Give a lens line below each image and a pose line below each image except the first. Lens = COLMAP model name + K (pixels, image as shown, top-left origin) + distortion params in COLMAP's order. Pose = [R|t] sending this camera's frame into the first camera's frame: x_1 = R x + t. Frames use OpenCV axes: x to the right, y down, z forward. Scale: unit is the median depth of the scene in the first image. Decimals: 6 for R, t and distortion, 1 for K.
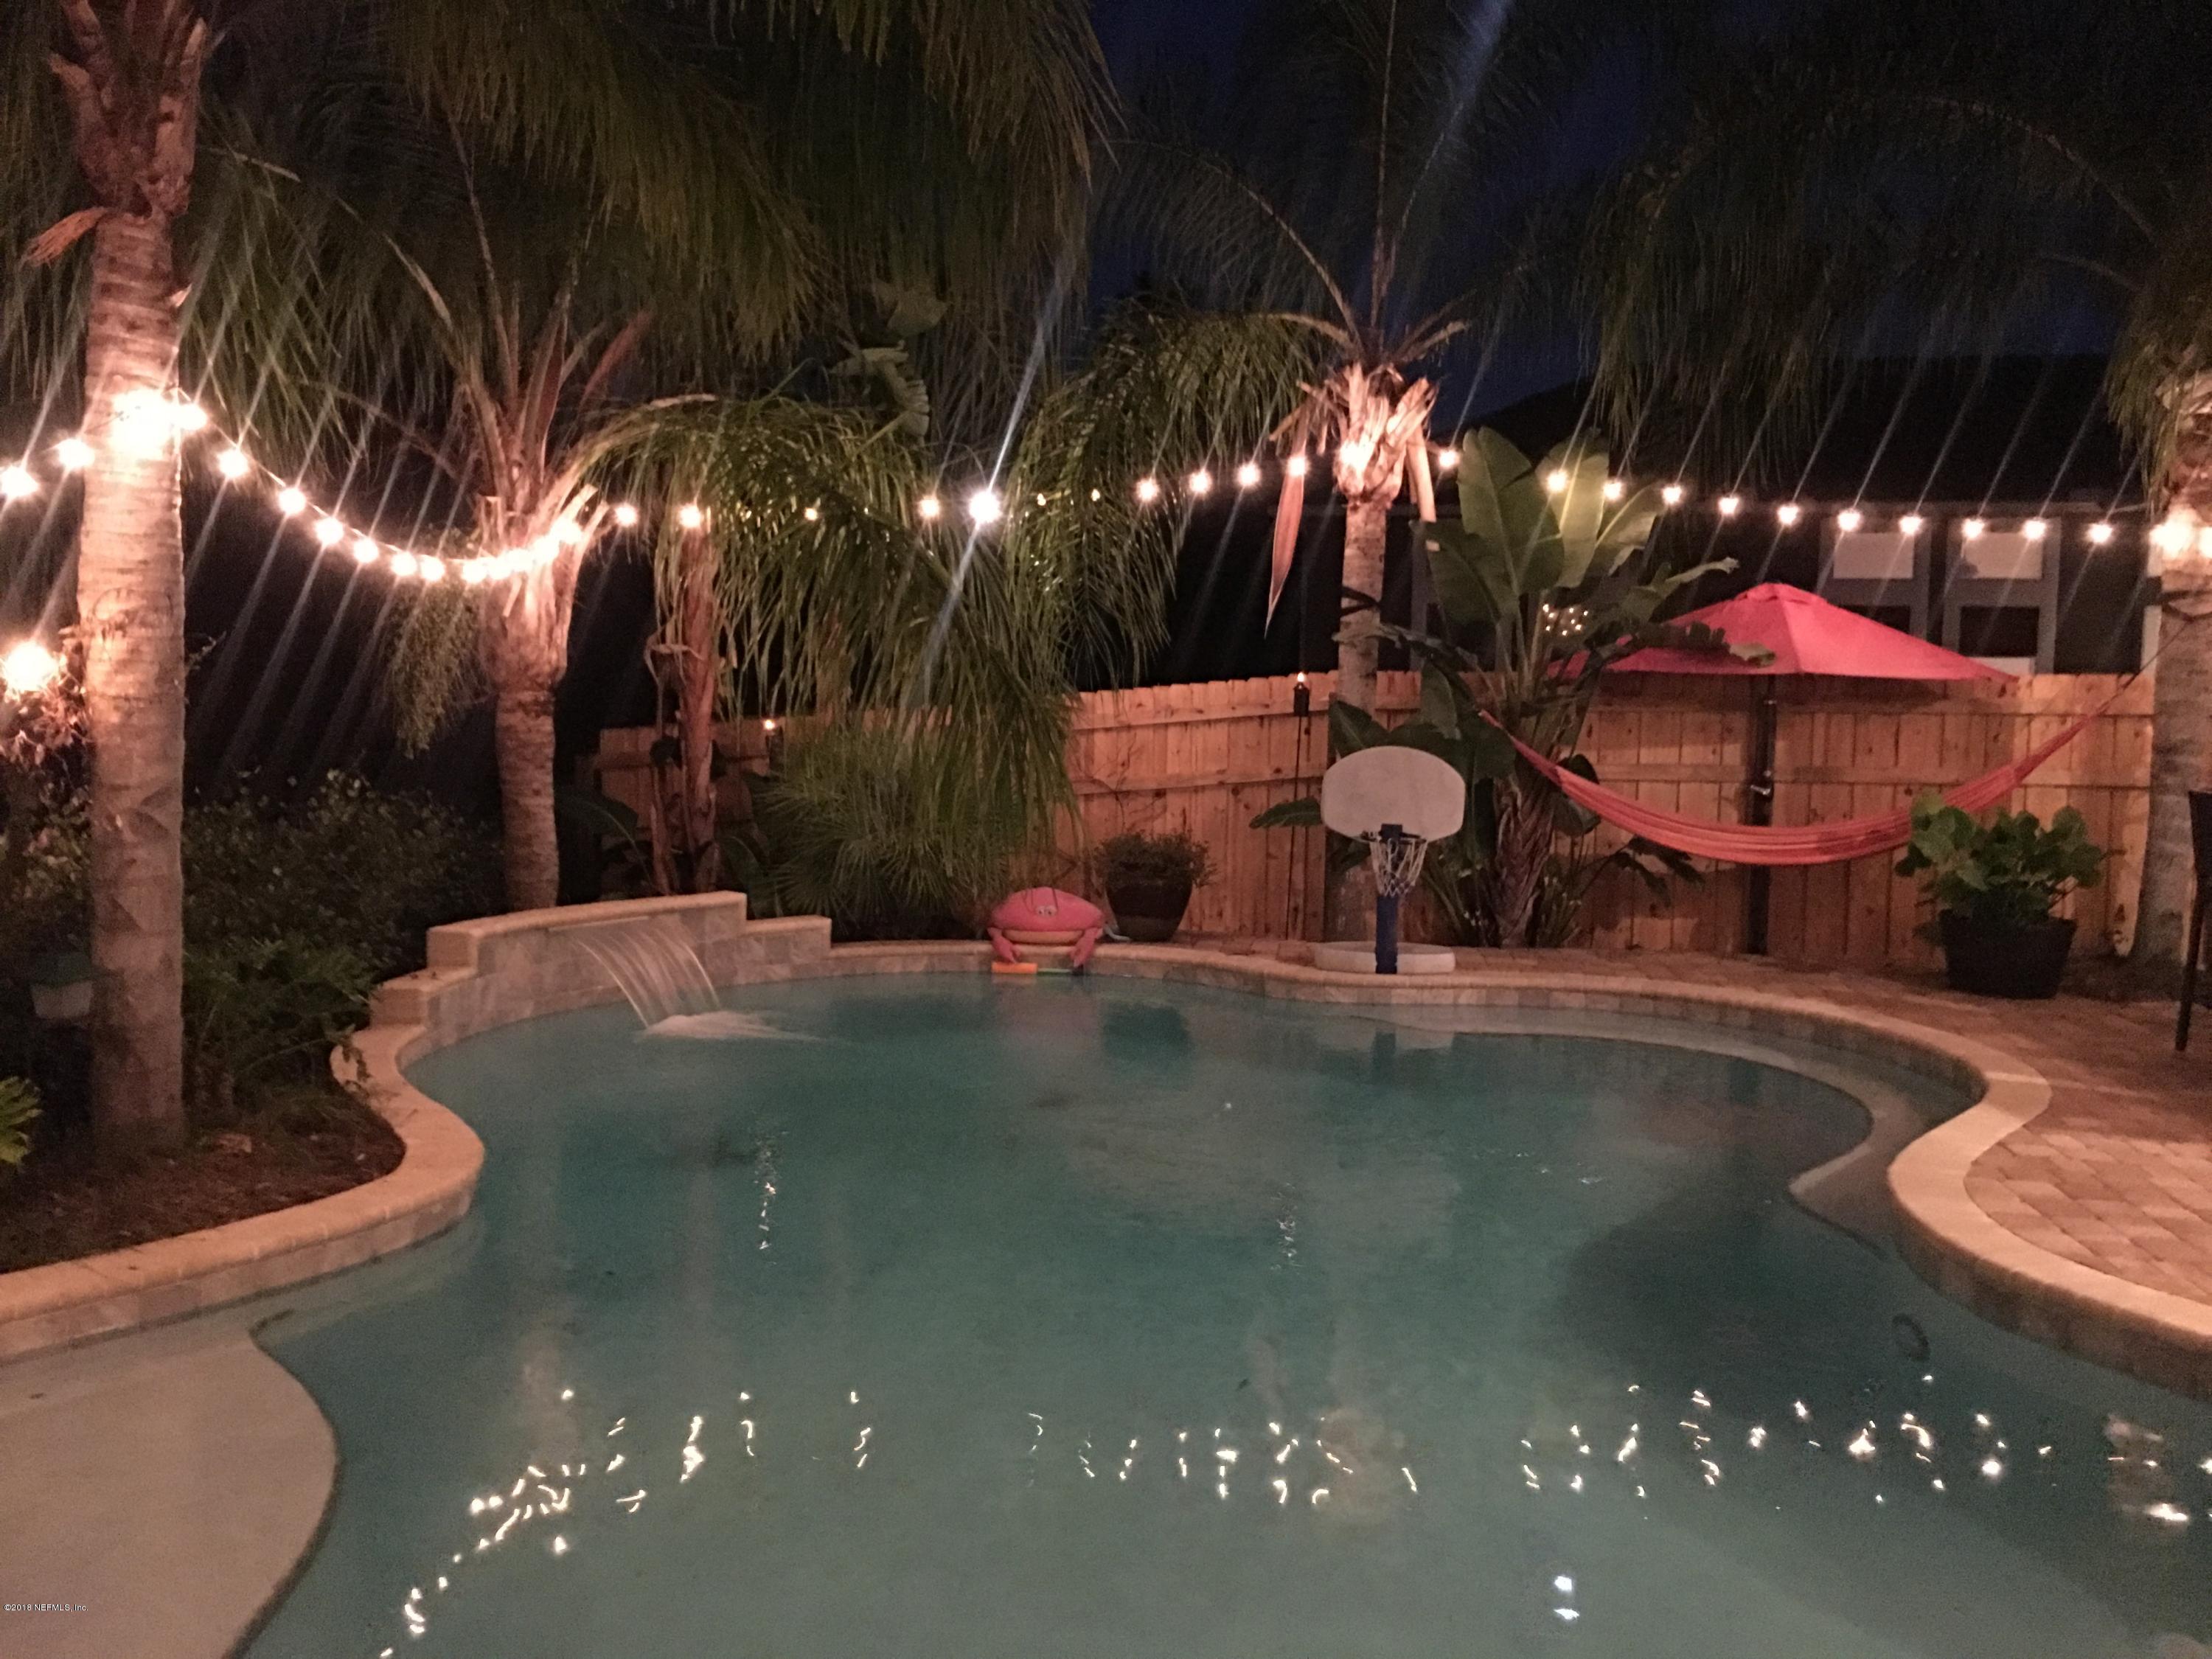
lens RADIAL K [[1876.8, 0, 1106.8], [0, 1876.8, 813.1], [0, 0, 1]] dist [0.076117, -0.086440]
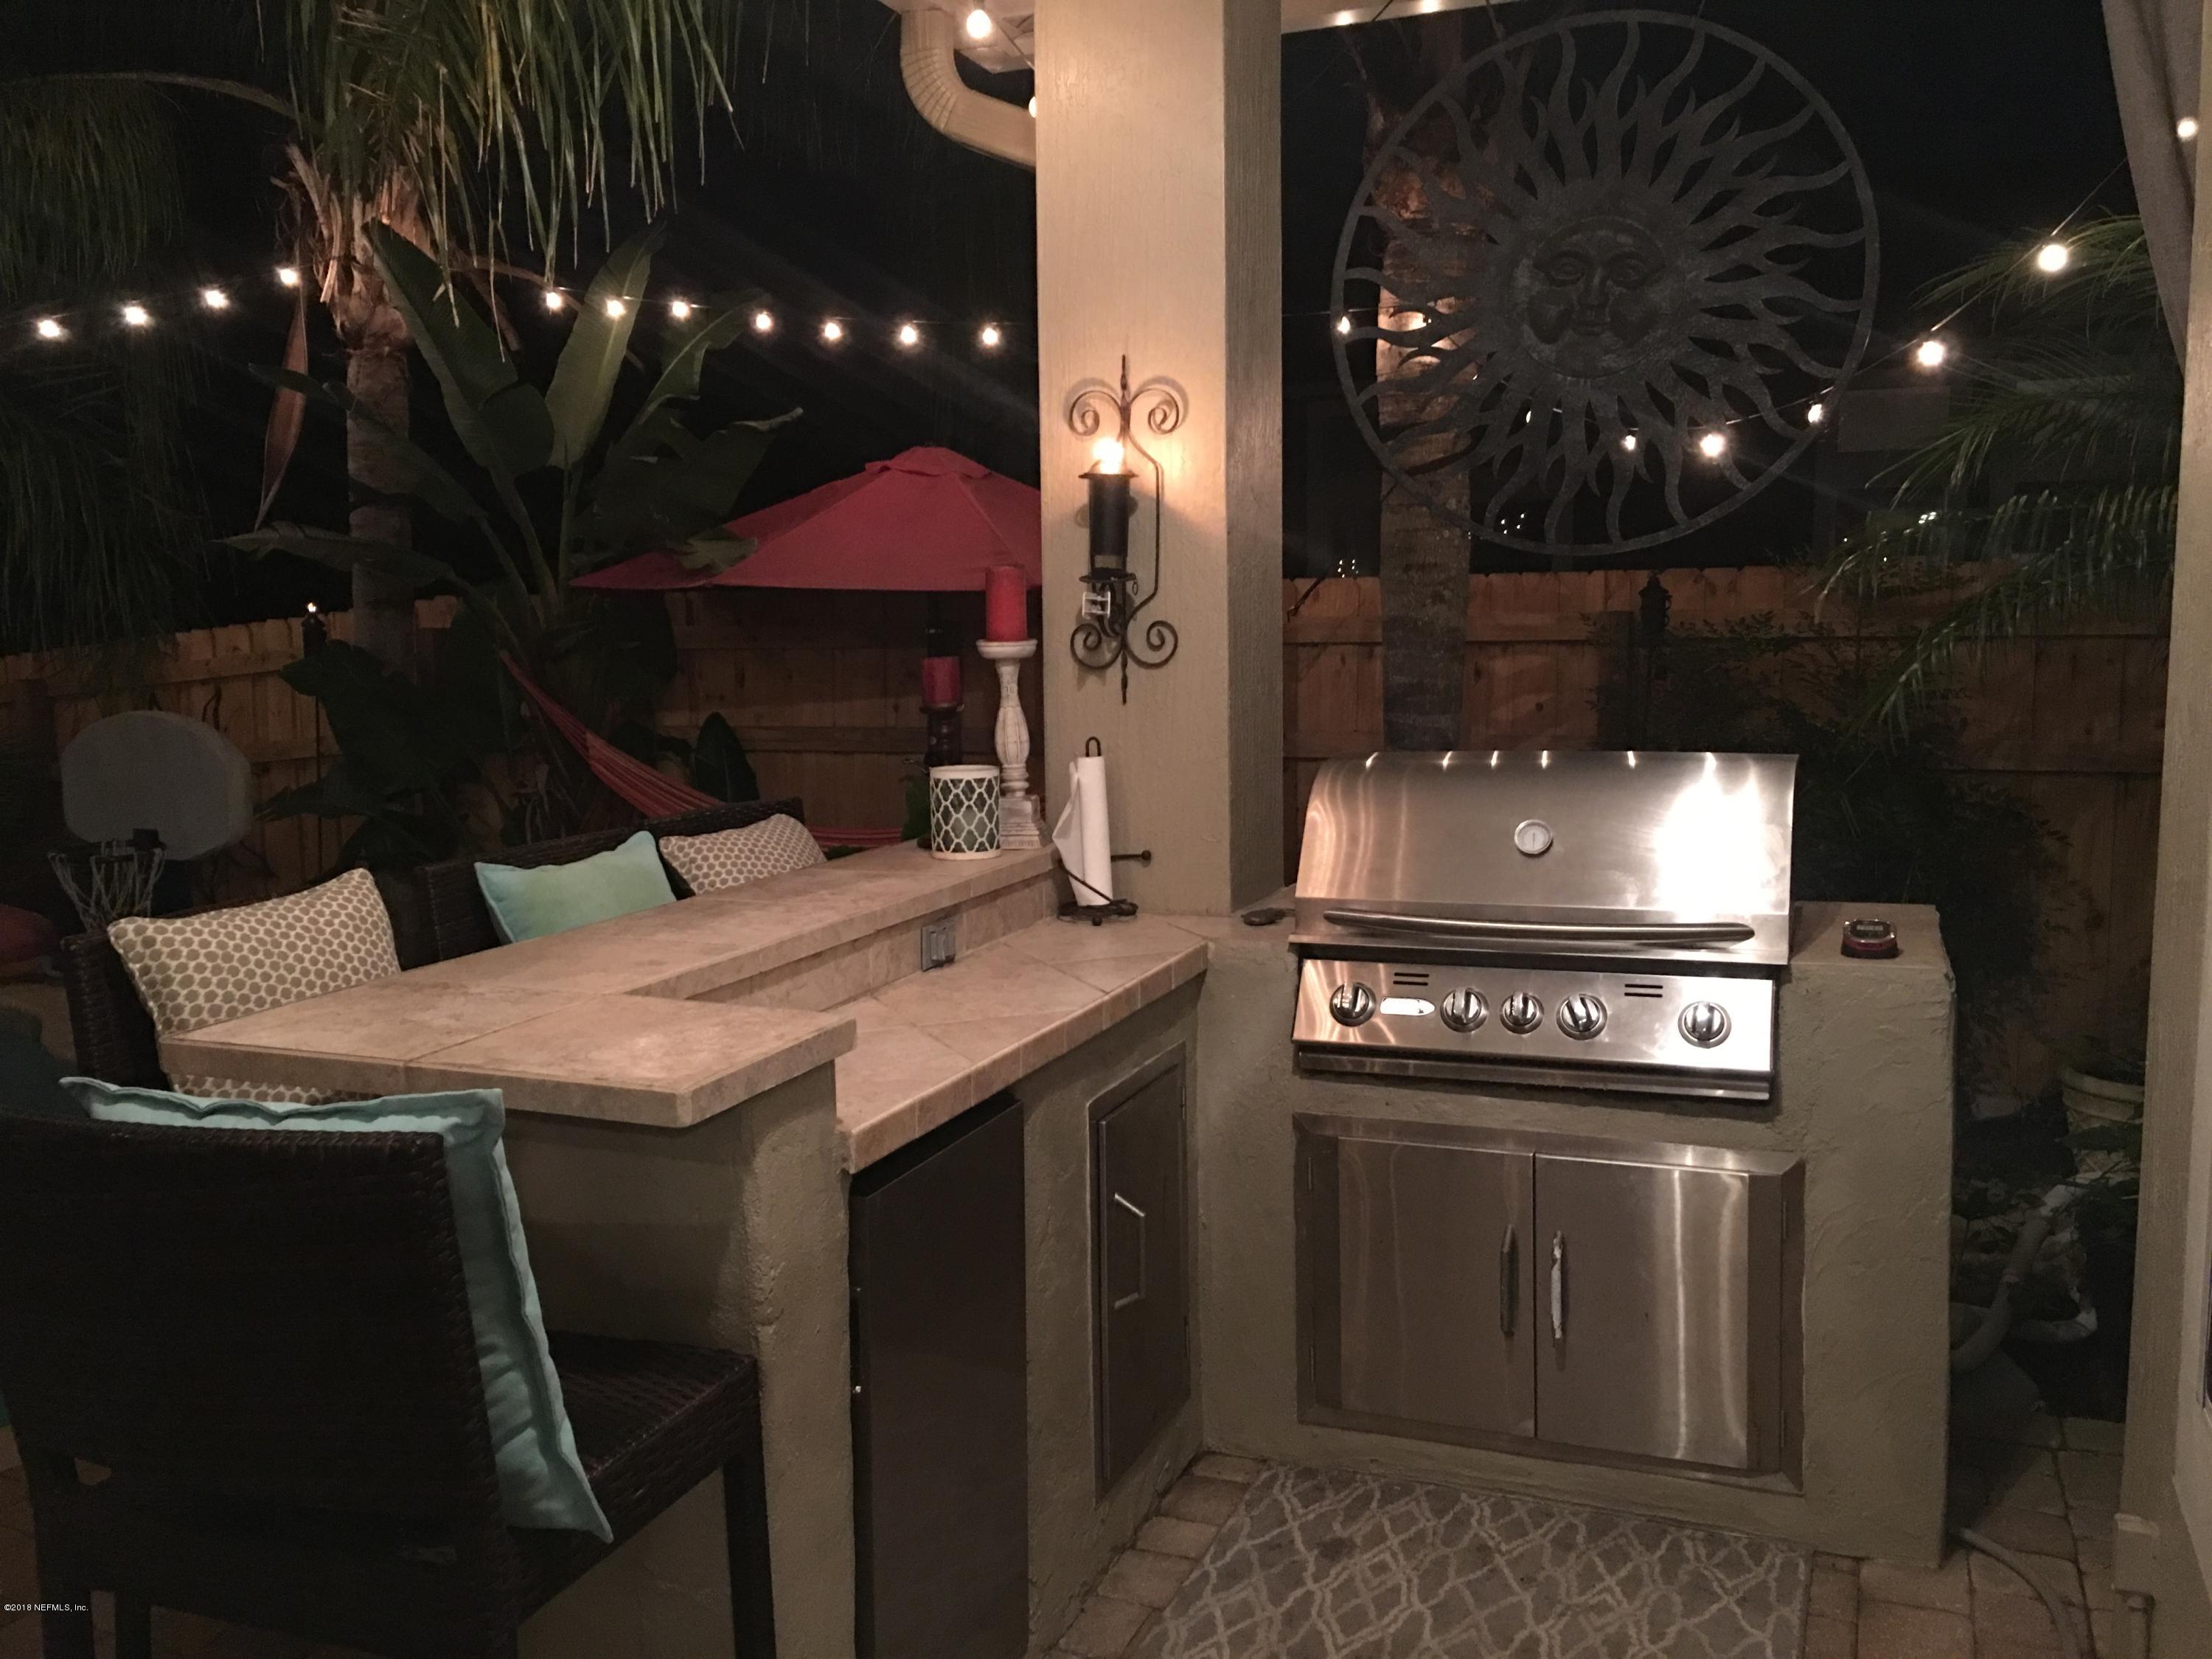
lens RADIAL K [[1876.8, 0, 1093.9], [0, 1876.8, 826.9], [0, 0, 1]] dist [0.076117, -0.086440]
pose [[0.969341, 0.004879, -0.245672, 0.576418], [0.005936, 0.999046, 0.043265, -0.019632], [0.245649, -0.043397, 0.968387, 0.393704]]
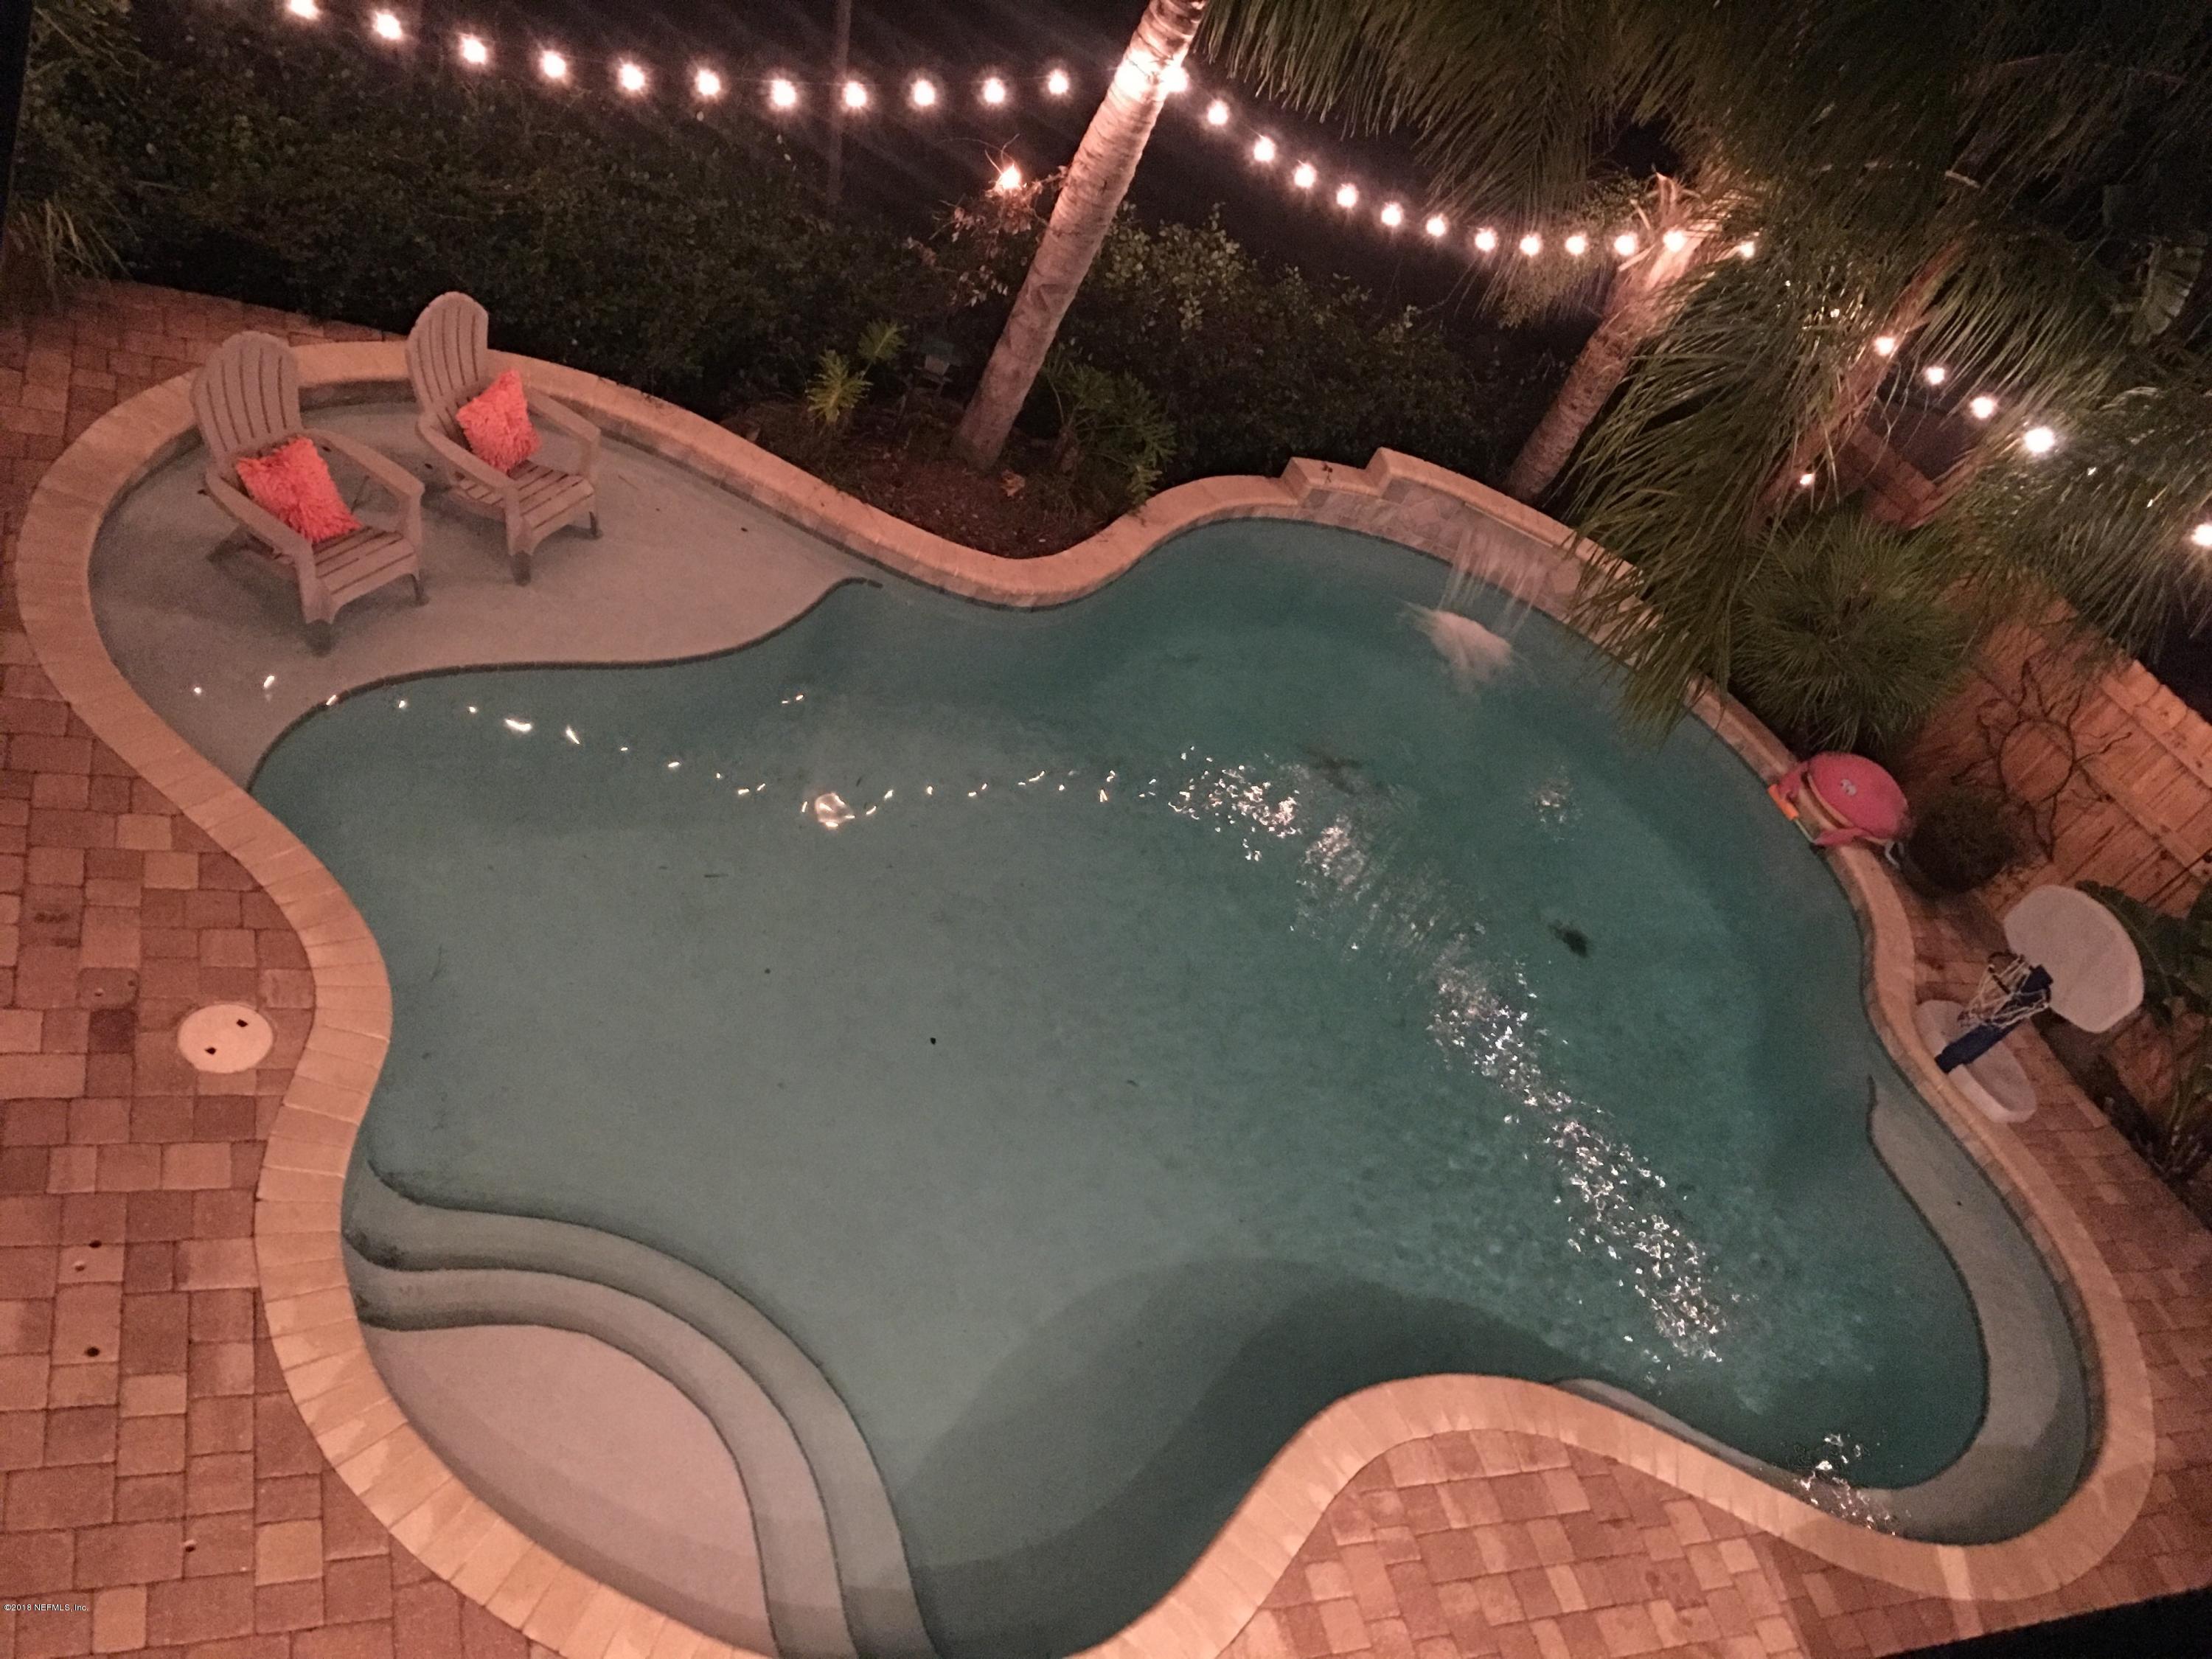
lens RADIAL K [[1876.8, 0, 1111.8], [0, 1876.8, 816.7], [0, 0, 1]] dist [0.076117, -0.086440]
pose [[0.405021, 0.721154, -0.562046, 0.400085], [-0.465252, 0.691743, 0.552297, -0.323630], [0.787082, 0.037801, 0.615689, 0.034185]]
